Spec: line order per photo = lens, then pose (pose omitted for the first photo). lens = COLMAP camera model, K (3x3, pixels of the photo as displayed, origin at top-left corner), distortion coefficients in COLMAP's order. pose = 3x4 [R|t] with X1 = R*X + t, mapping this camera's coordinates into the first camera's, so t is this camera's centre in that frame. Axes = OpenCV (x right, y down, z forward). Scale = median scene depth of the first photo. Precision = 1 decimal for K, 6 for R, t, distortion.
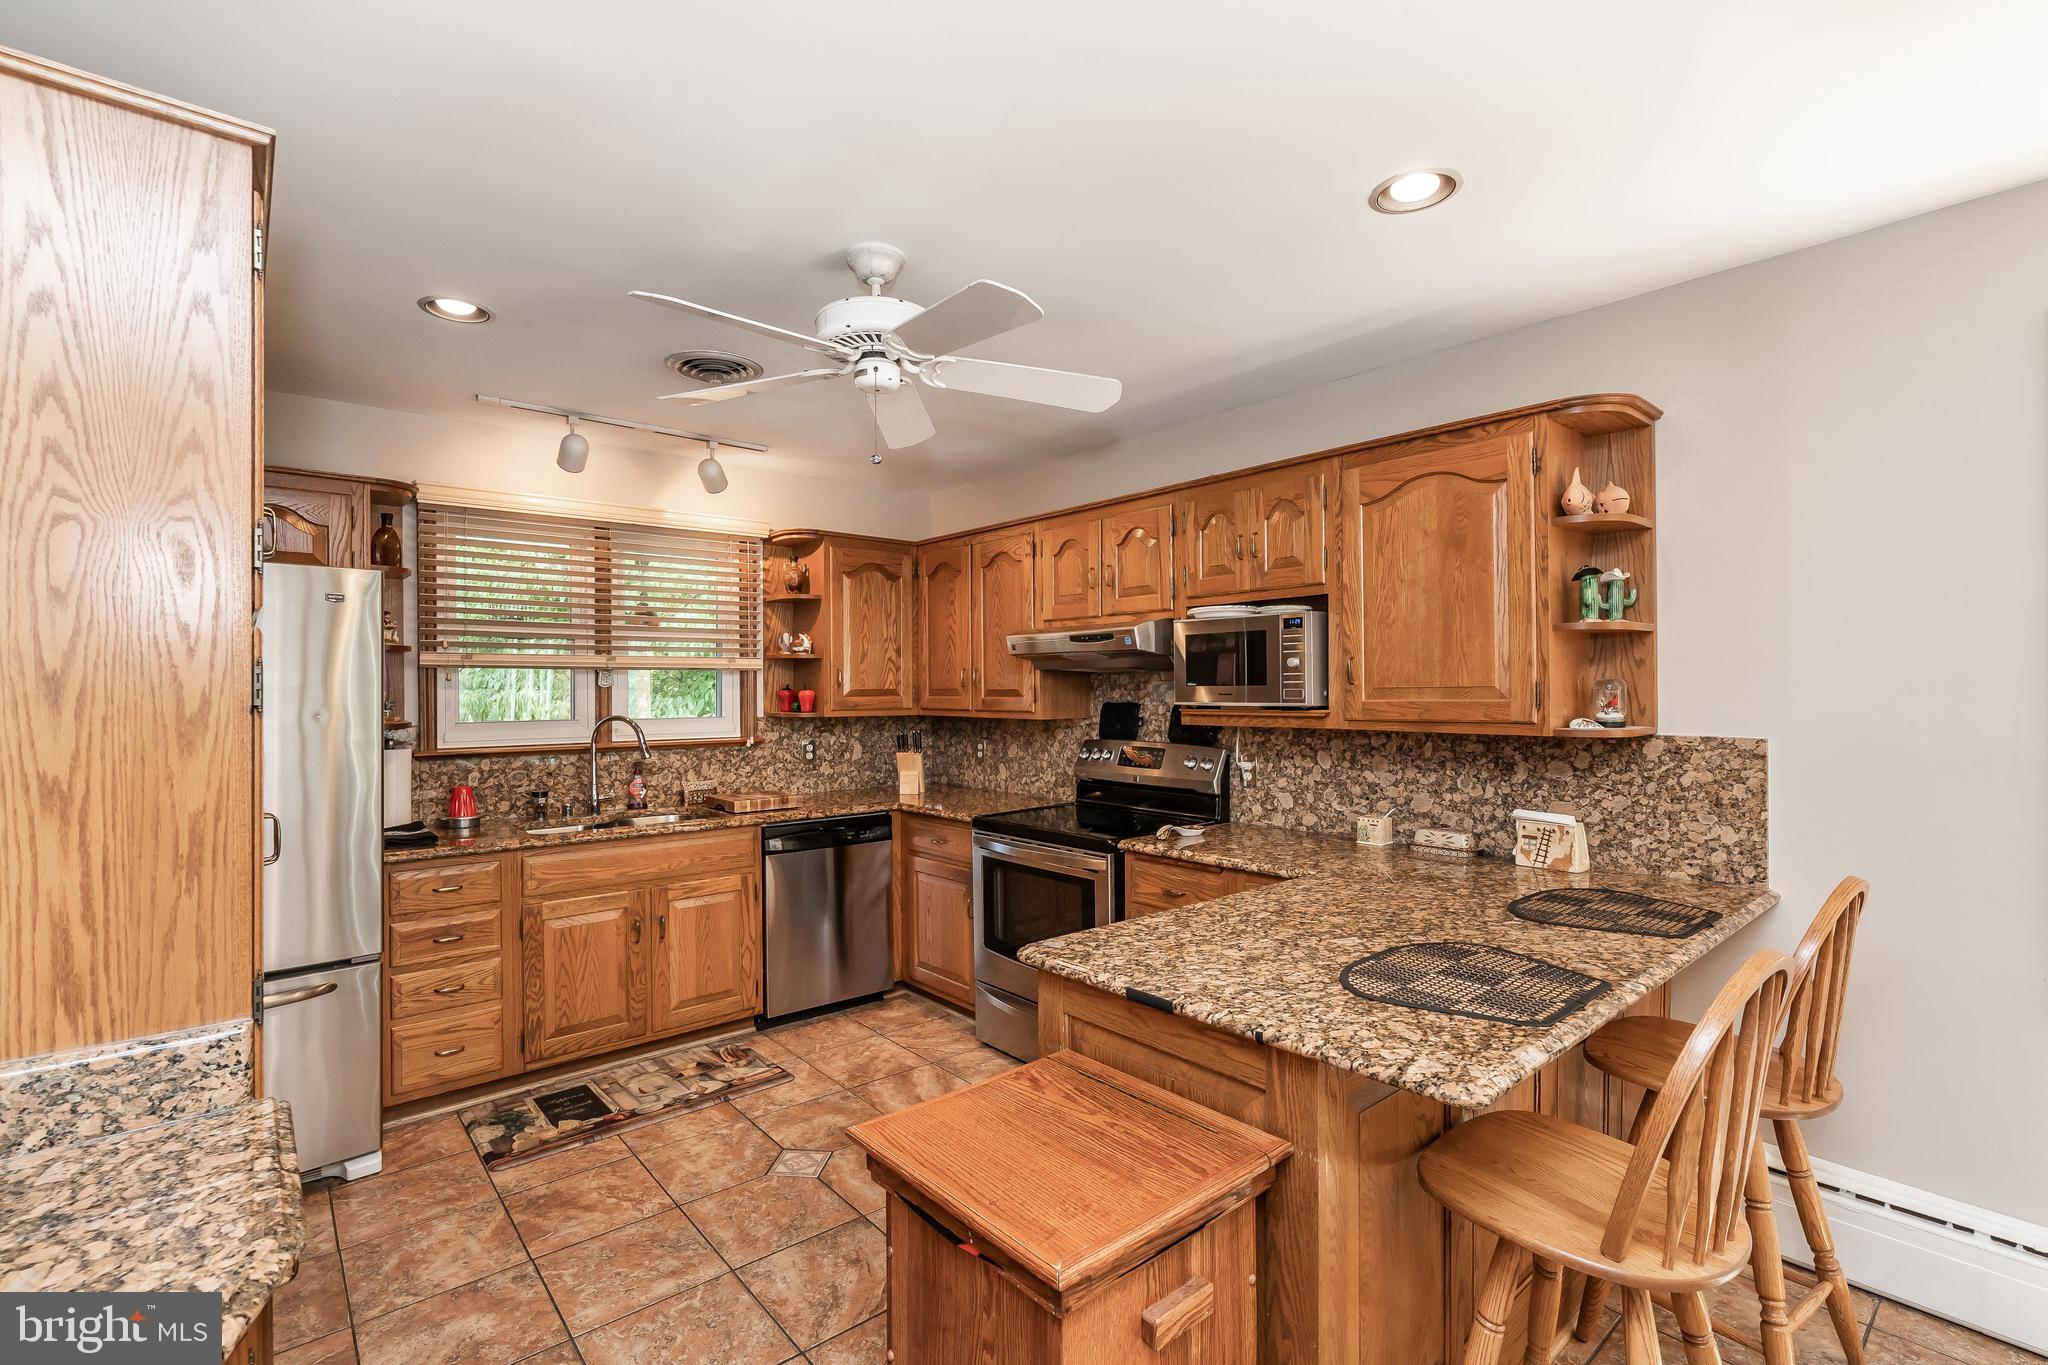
lens RADIAL K [[932.2, 0, 1031.2], [0, 932.2, 693.5], [0, 0, 1]] dist [-0.009626, -0.000247]
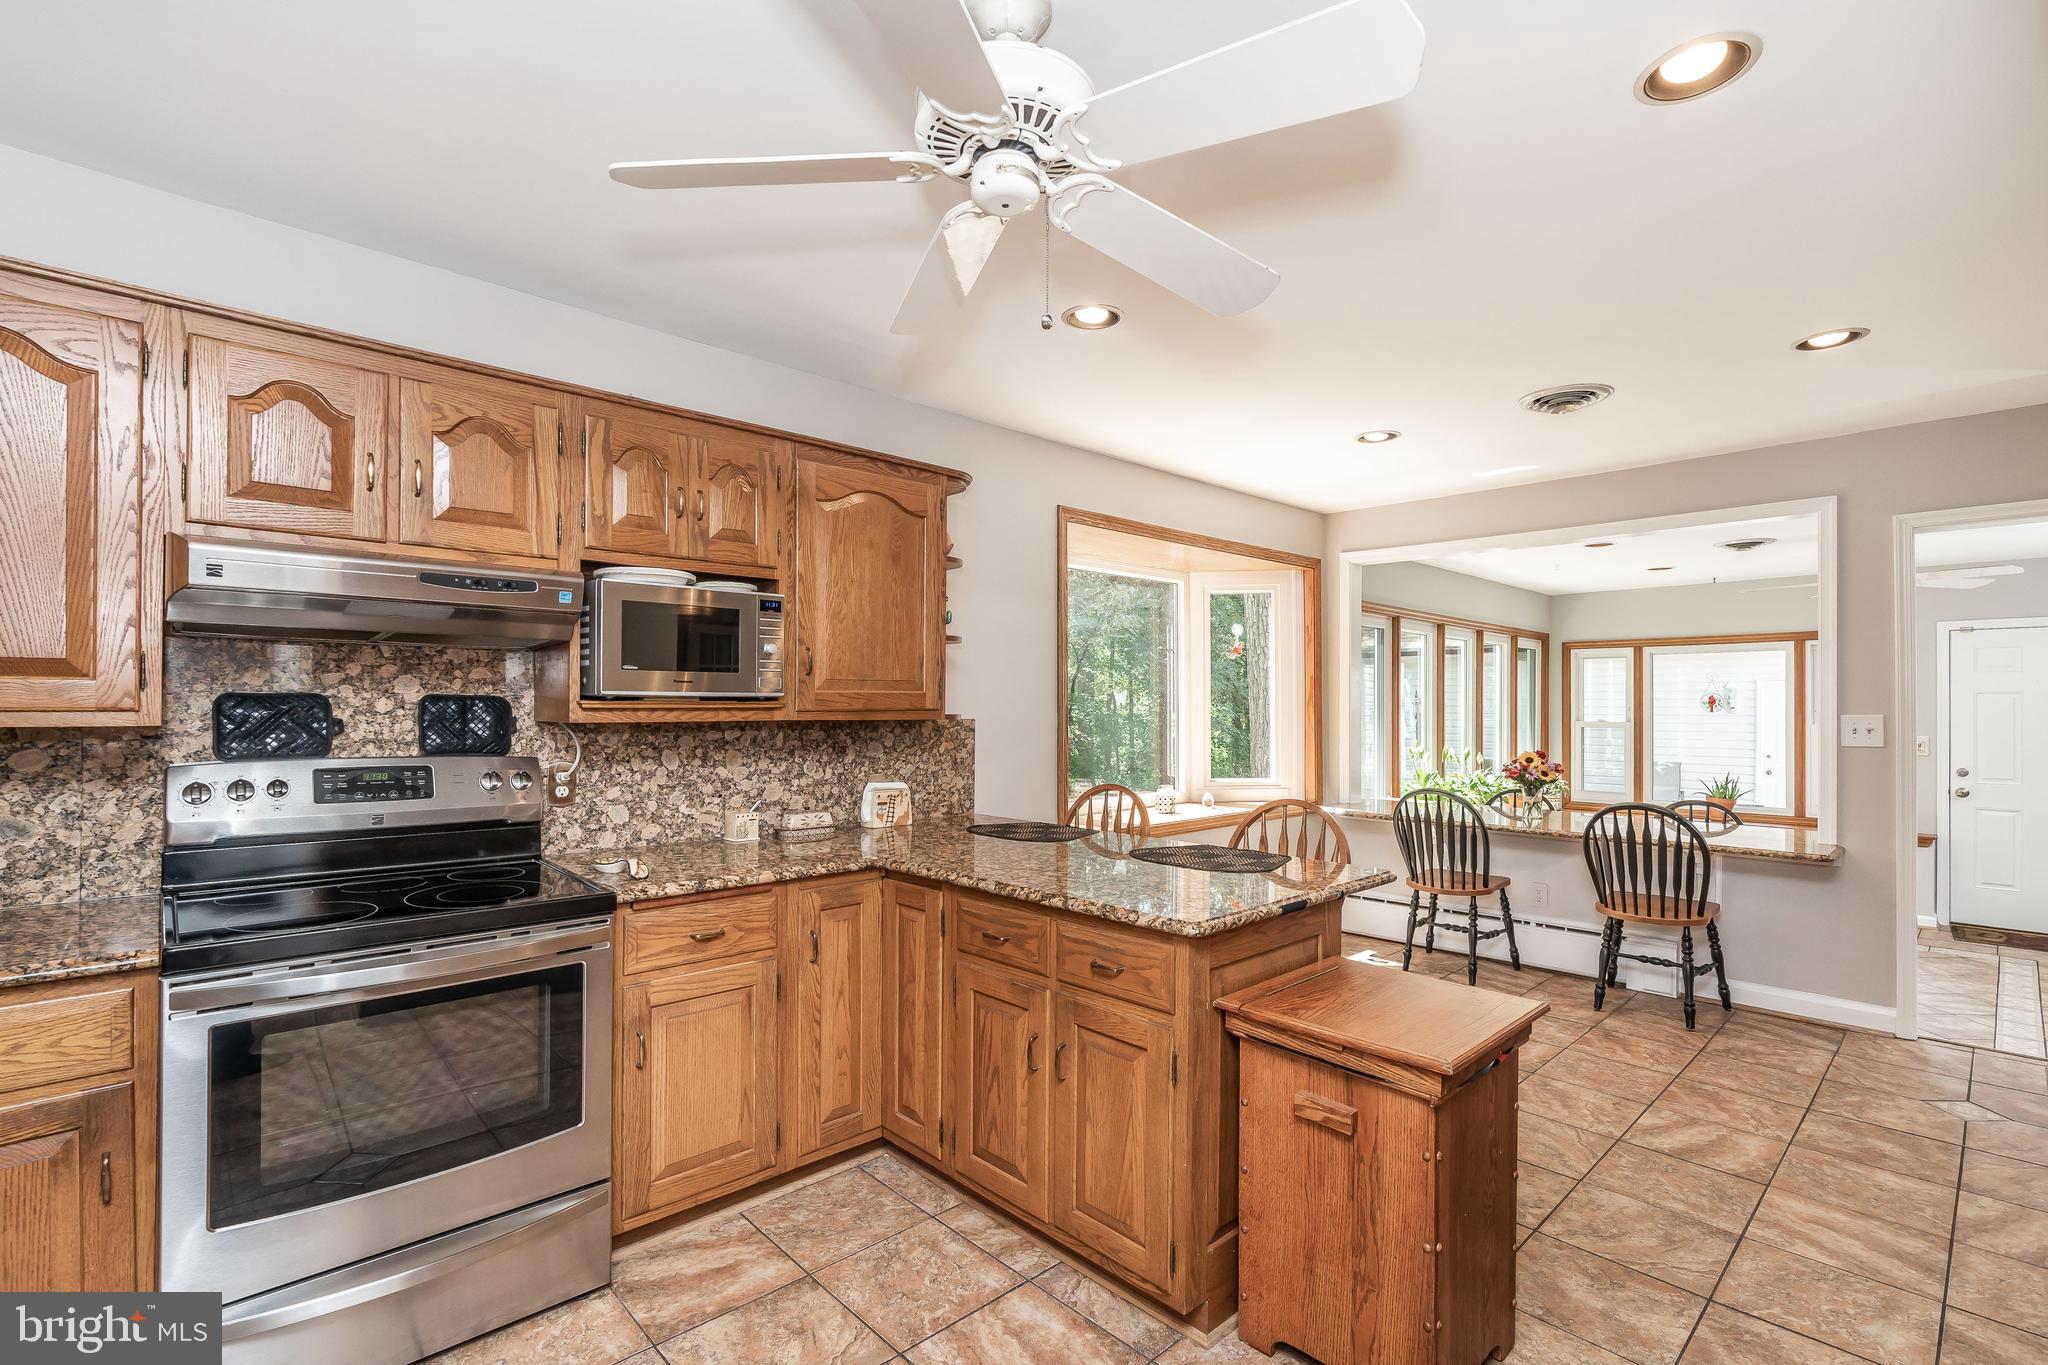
lens RADIAL K [[932.2, 0, 1014.8], [0, 932.2, 701.0], [0, 0, 1]] dist [-0.009626, -0.000247]
pose [[-0.046111, 0.009333, 0.998893, -0.624736], [-0.000229, 0.999956, -0.009353, 0.025667], [-0.998936, -0.000660, -0.046106, 0.770800]]
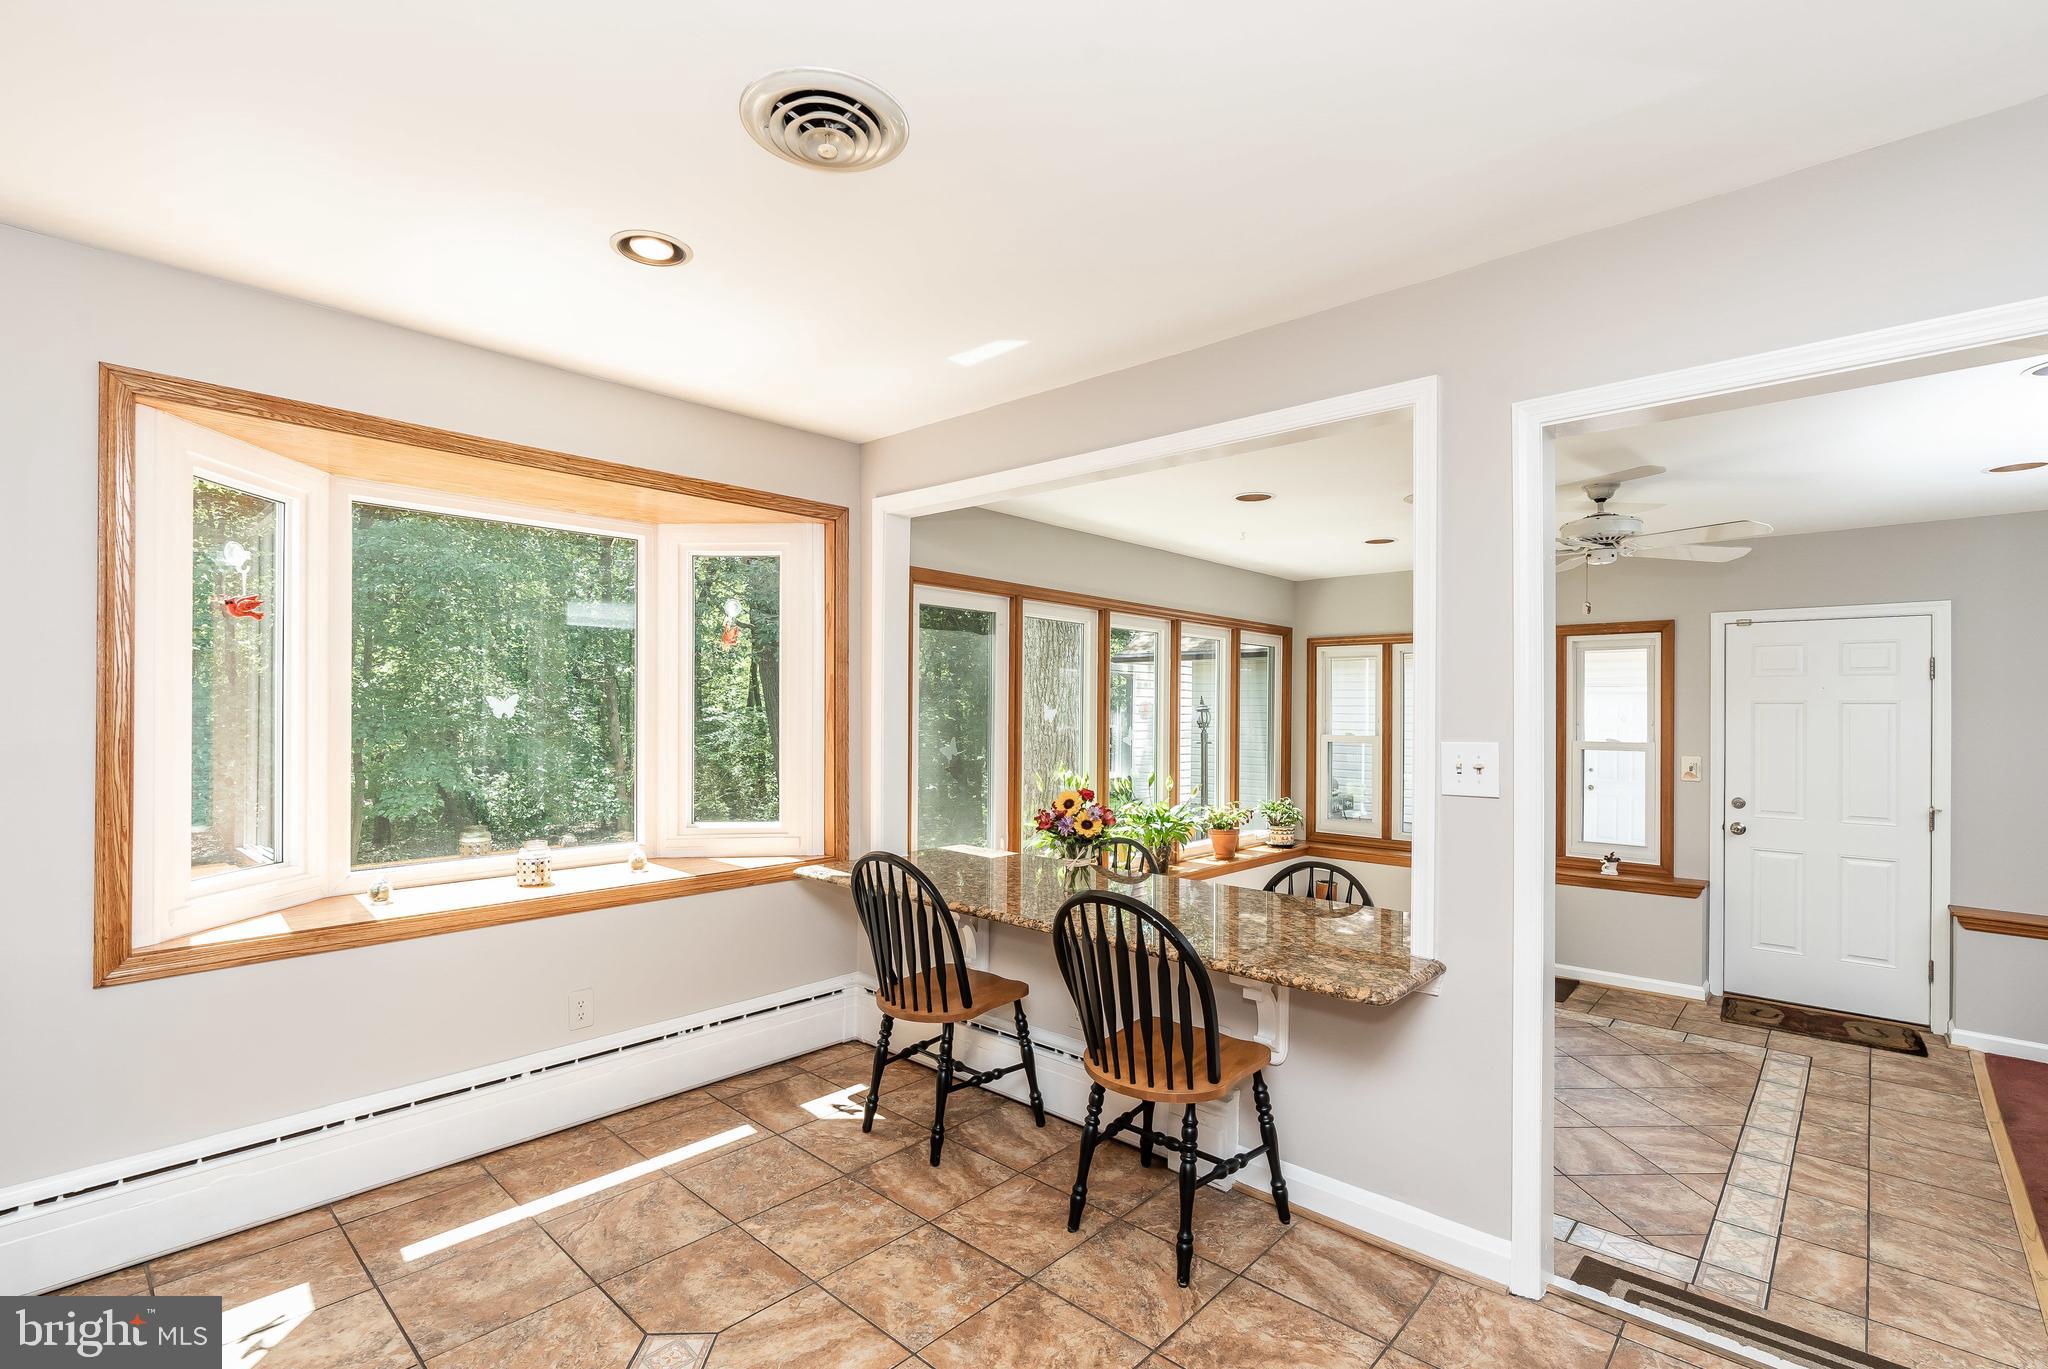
lens RADIAL K [[932.2, 0, 1018.7], [0, 932.2, 709.5], [0, 0, 1]] dist [-0.009626, -0.000247]
pose [[-0.126273, 0.003723, 0.991989, -0.421884], [-0.002572, 0.999988, -0.004080, 0.019546], [-0.991992, -0.003067, -0.126262, 0.468807]]
